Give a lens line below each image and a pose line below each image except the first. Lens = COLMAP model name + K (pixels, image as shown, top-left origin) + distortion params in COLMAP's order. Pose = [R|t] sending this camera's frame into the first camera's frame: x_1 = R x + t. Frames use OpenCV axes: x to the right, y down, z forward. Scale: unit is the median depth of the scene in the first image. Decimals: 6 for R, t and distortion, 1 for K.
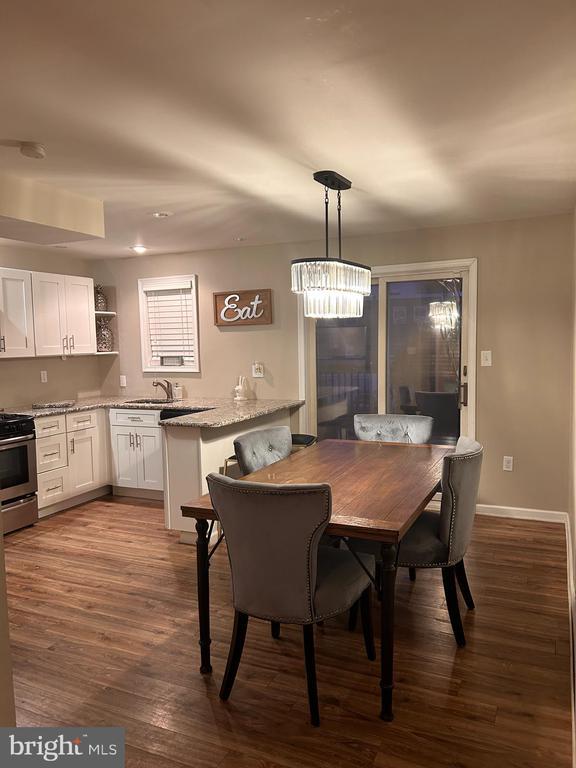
lens RADIAL K [[574.8, 0, 293.2], [0, 574.8, 387.2], [0, 0, 1]] dist [0.057736, -0.071006]
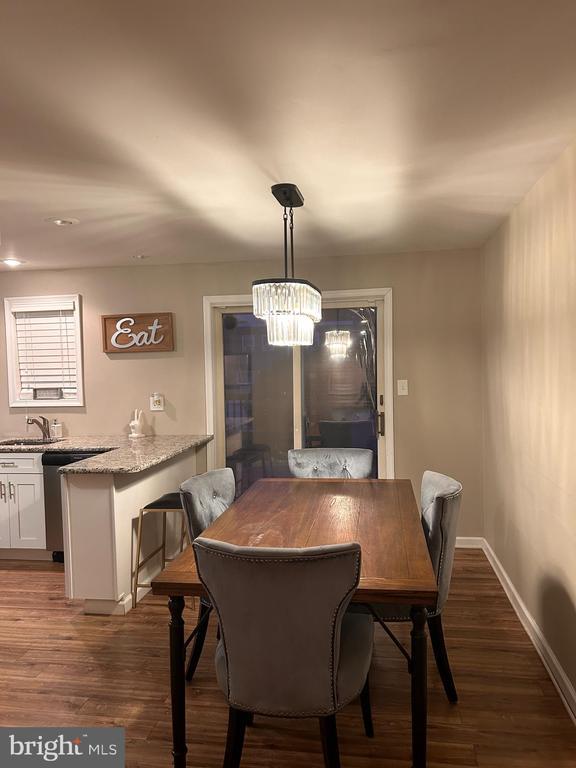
lens RADIAL K [[574.8, 0, 293.2], [0, 574.8, 387.2], [0, 0, 1]] dist [0.057736, -0.071006]
pose [[0.962800, -0.011420, 0.269972, -0.114381], [0.024003, 0.998771, -0.043356, -0.011022], [-0.269145, 0.048224, 0.961892, 0.090815]]
